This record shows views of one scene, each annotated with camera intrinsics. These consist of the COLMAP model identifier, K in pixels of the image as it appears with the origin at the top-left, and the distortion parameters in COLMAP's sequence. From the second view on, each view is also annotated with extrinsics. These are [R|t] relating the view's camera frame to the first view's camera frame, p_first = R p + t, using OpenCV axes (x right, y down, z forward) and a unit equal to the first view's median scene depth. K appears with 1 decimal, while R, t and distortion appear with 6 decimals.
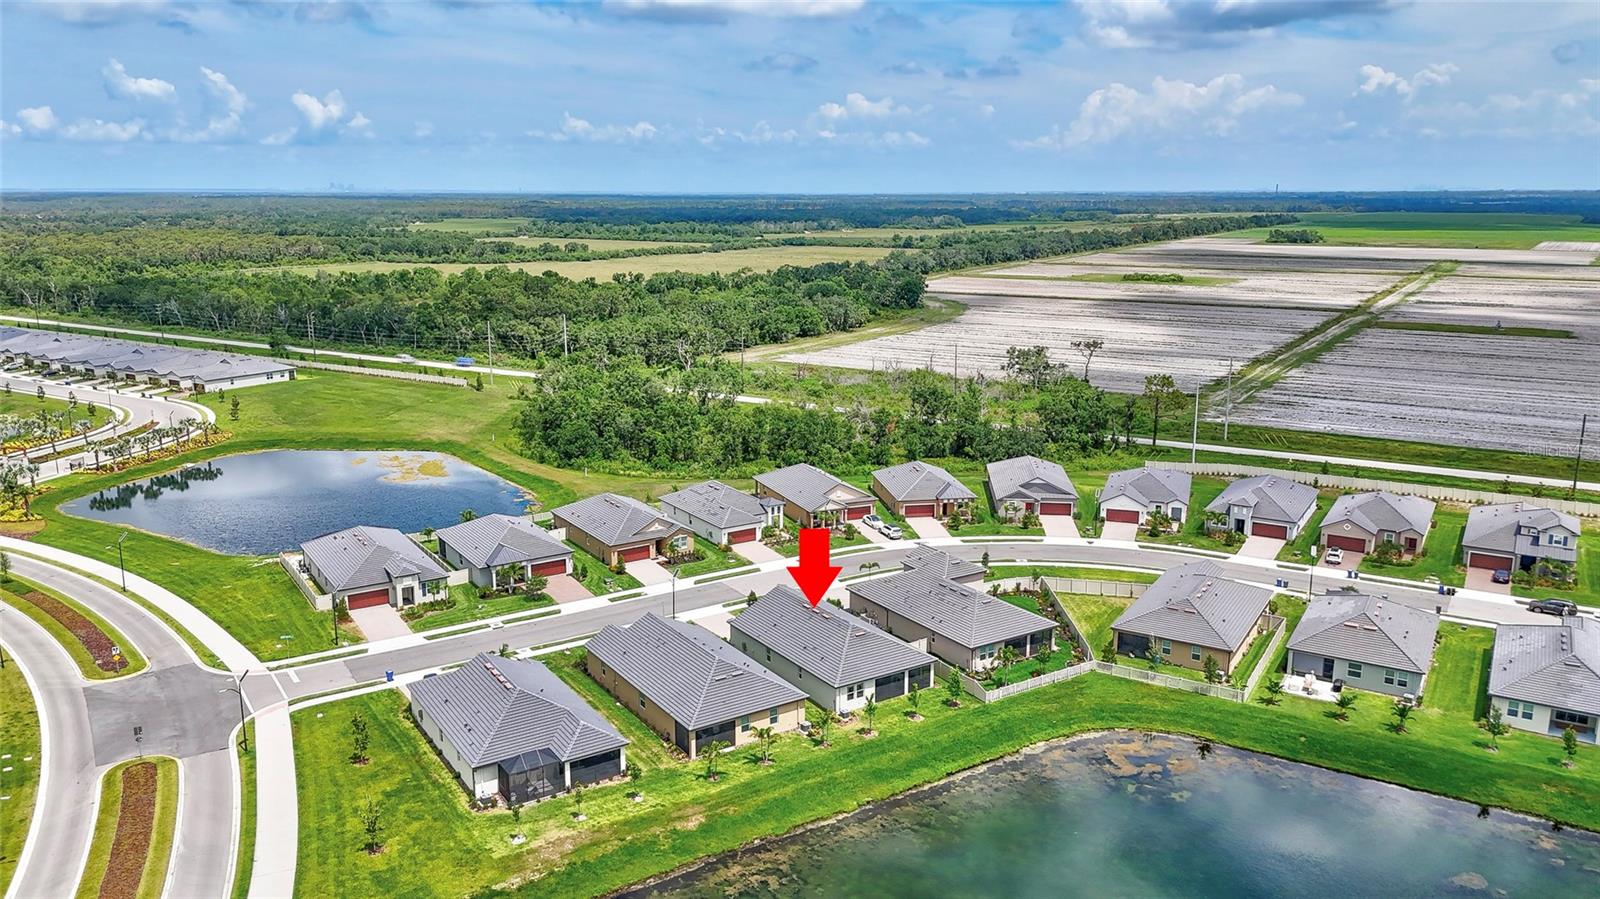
lens RADIAL K [[1173.7, 0, 802.2], [0, 1173.7, 455.2], [0, 0, 1]] dist [0.081547, -0.090790]
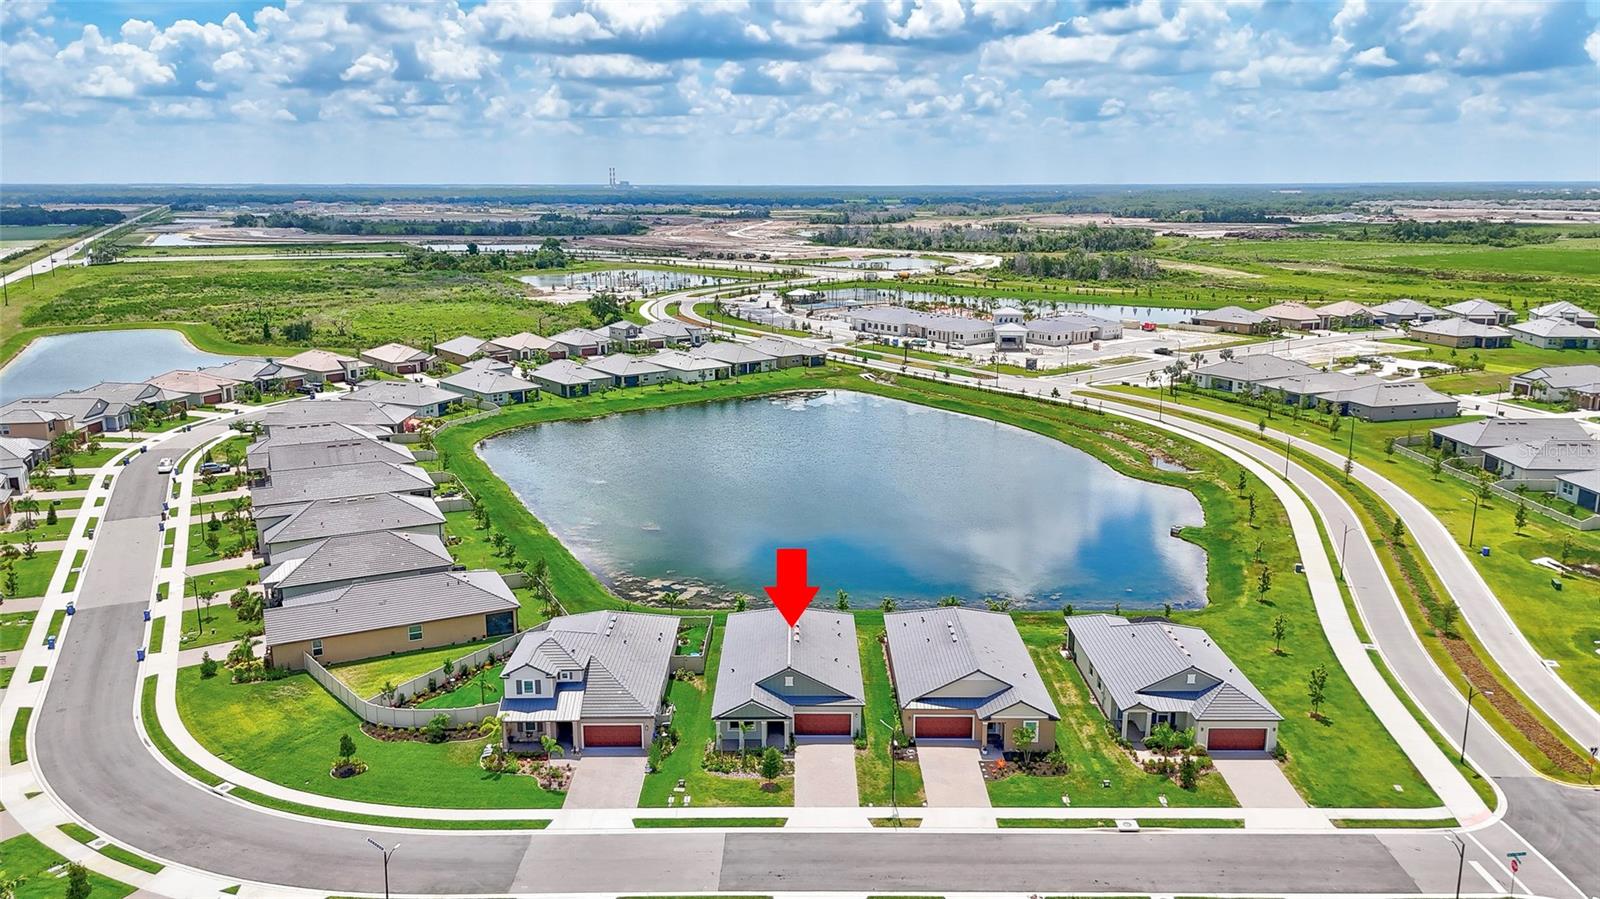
lens RADIAL K [[1173.7, 0, 802.2], [0, 1173.7, 455.2], [0, 0, 1]] dist [0.081547, -0.090790]
pose [[-0.841463, -0.120201, 0.526775, -0.426558], [0.121757, 0.907680, 0.401611, -0.327123], [-0.526417, 0.402080, -0.749144, 1.586785]]
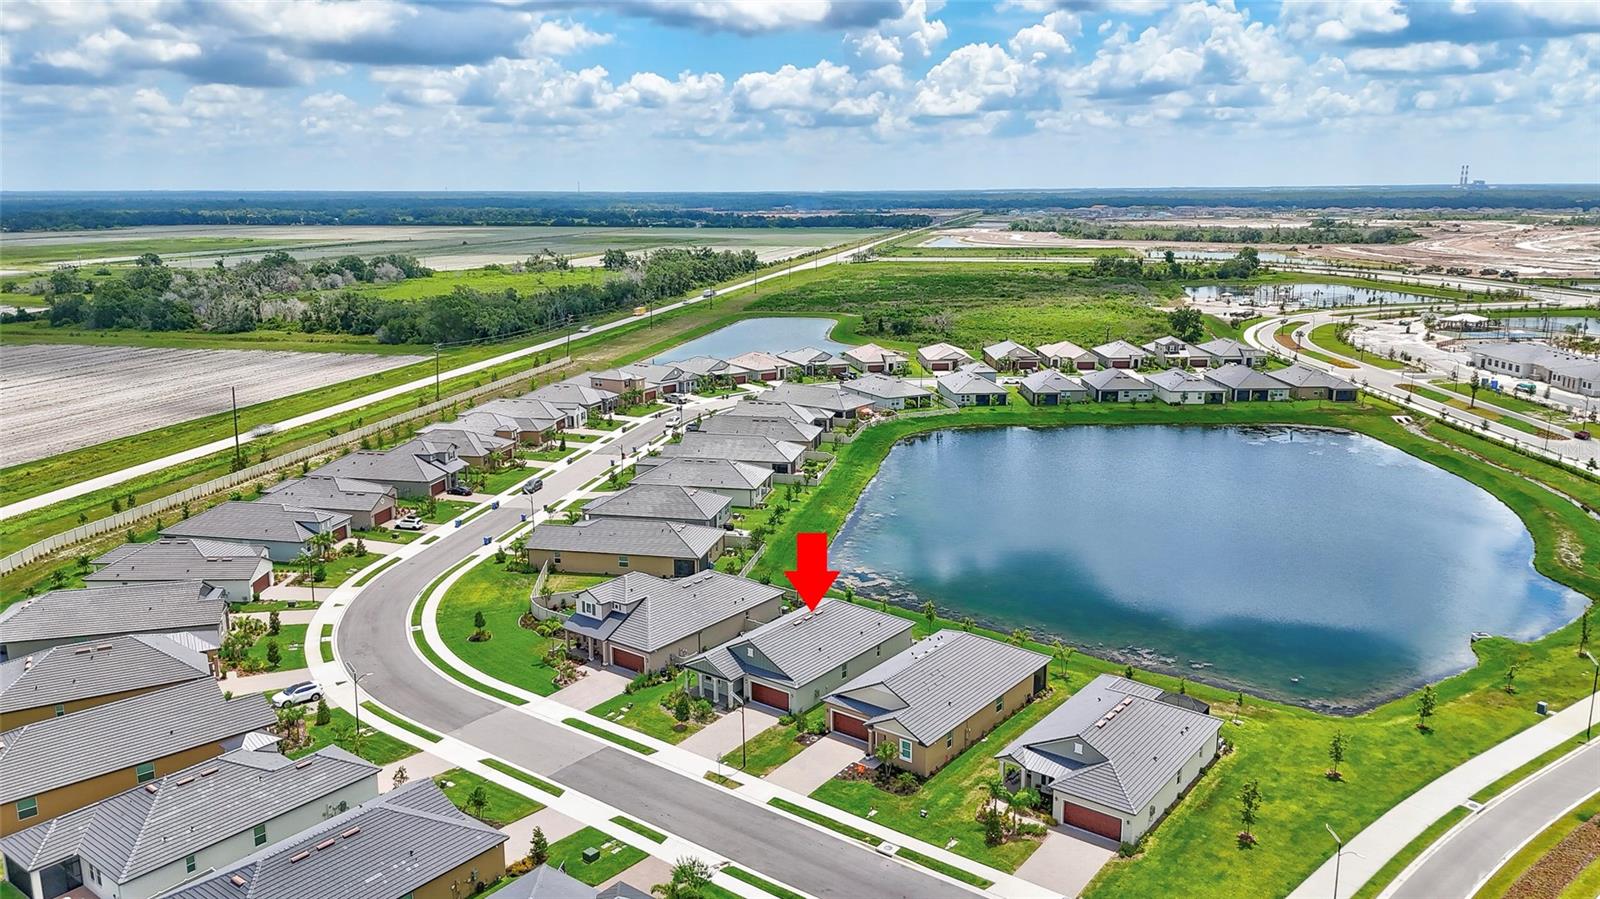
lens RADIAL K [[1173.7, 0, 802.2], [0, 1173.7, 455.2], [0, 0, 1]] dist [0.081547, -0.090790]
pose [[-0.337471, -0.206768, 0.918347, -0.843006], [0.213418, 0.933368, 0.288576, -0.270811], [-0.916824, 0.293378, -0.270856, 1.225075]]
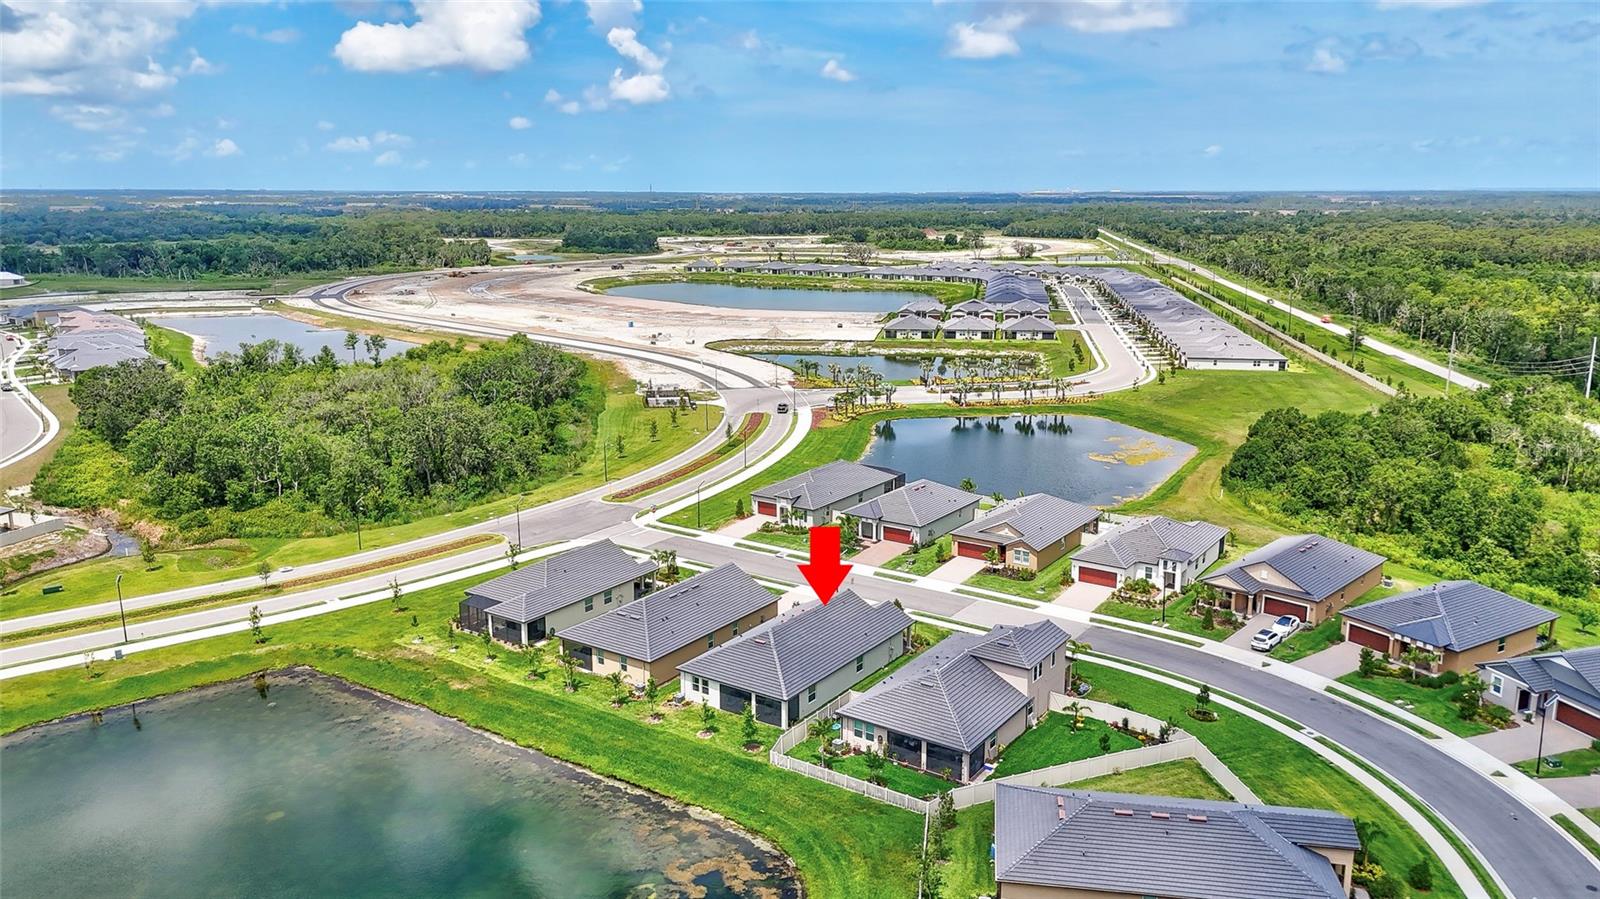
lens RADIAL K [[1173.7, 0, 802.2], [0, 1173.7, 455.2], [0, 0, 1]] dist [0.081547, -0.090790]
pose [[0.385050, 0.204807, -0.899884, 0.827959], [-0.204341, 0.969784, 0.133281, -0.115181], [0.899989, 0.132563, 0.415266, 0.598198]]
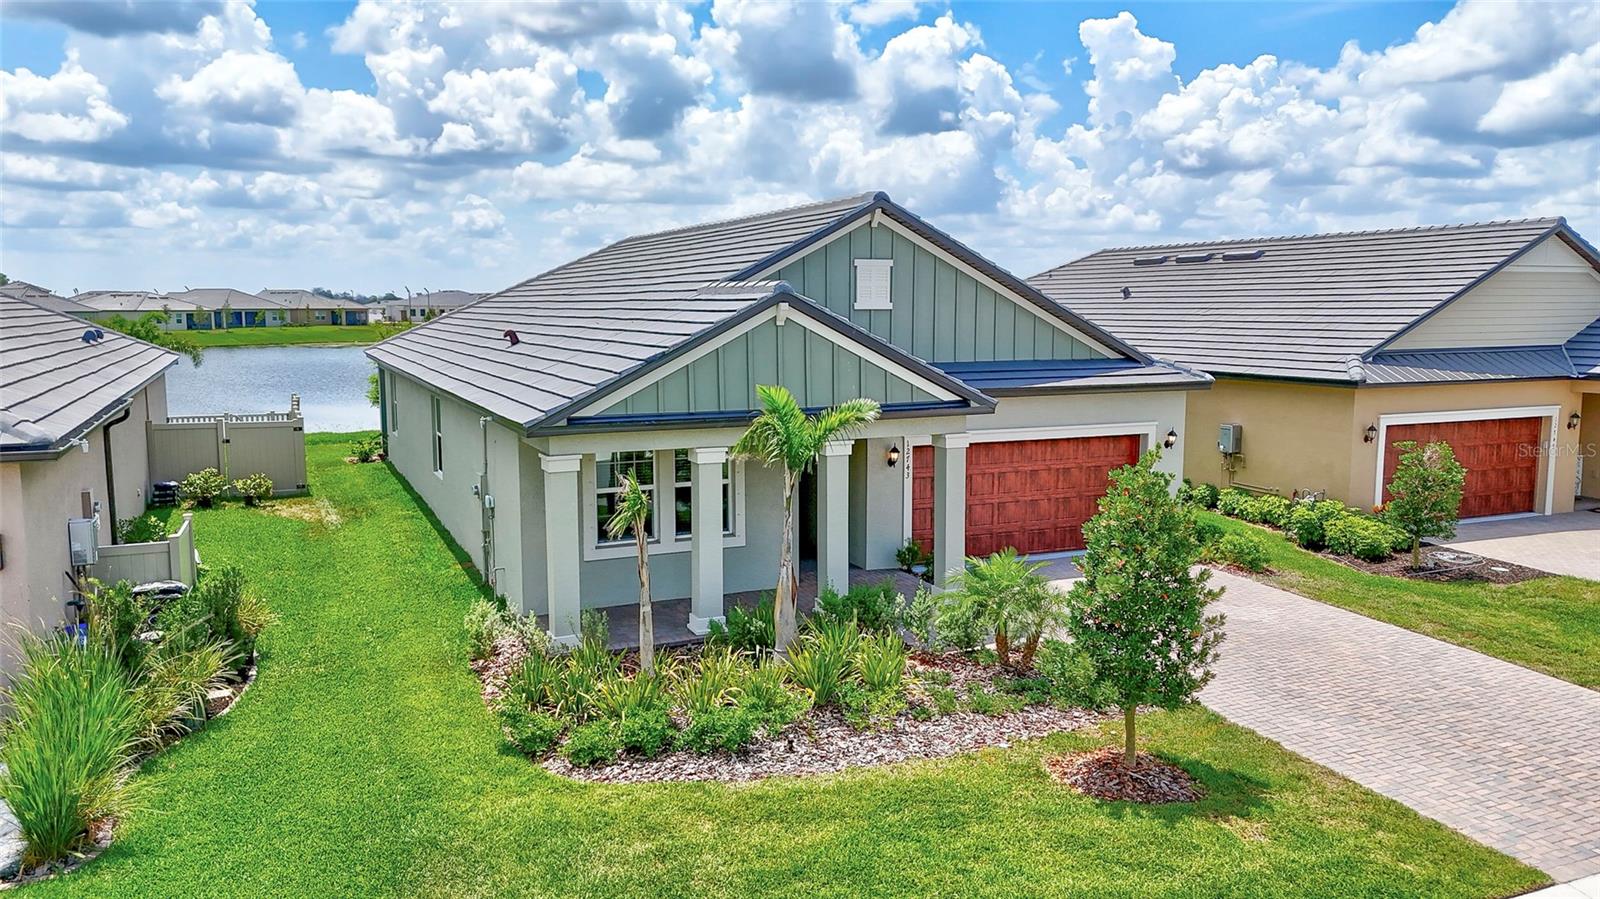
lens RADIAL K [[1173.7, 0, 802.2], [0, 1173.7, 455.2], [0, 0, 1]] dist [0.081547, -0.090790]
pose [[-0.985703, -0.018304, 0.167494, -0.035973], [0.040359, 0.939493, 0.340183, 0.097263], [-0.163586, 0.342079, -0.925322, 1.209890]]
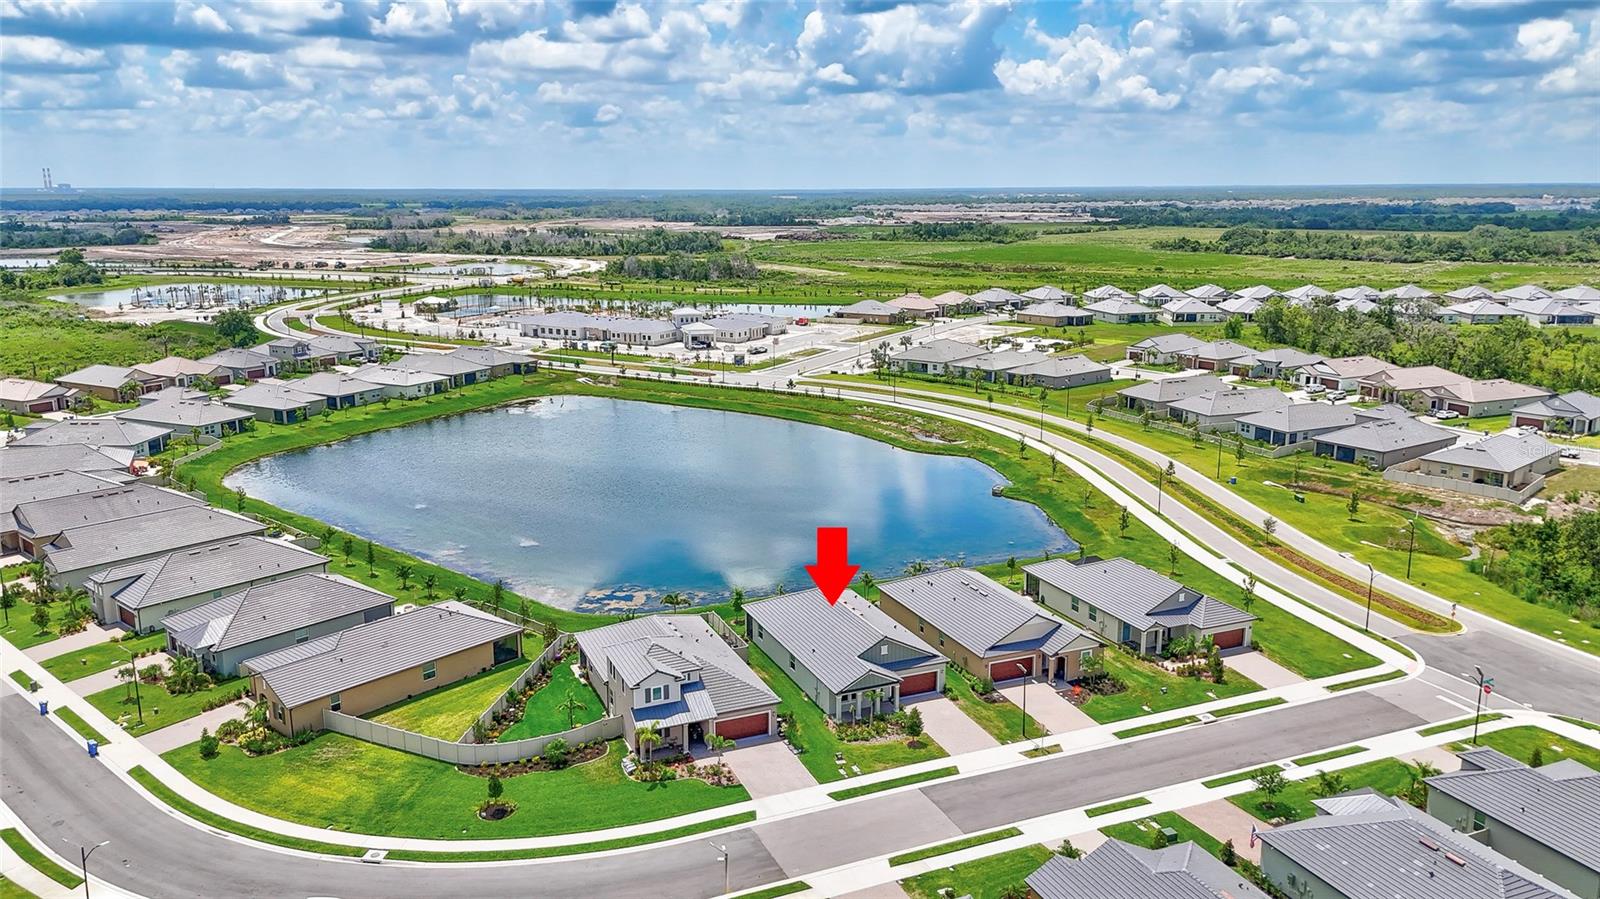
lens RADIAL K [[1173.7, 0, 802.2], [0, 1173.7, 455.2], [0, 0, 1]] dist [0.081547, -0.090790]
pose [[-0.985477, -0.033541, 0.166462, -0.098256], [0.042056, 0.901548, 0.430631, -0.366793], [-0.164517, 0.431377, -0.887044, 1.761599]]
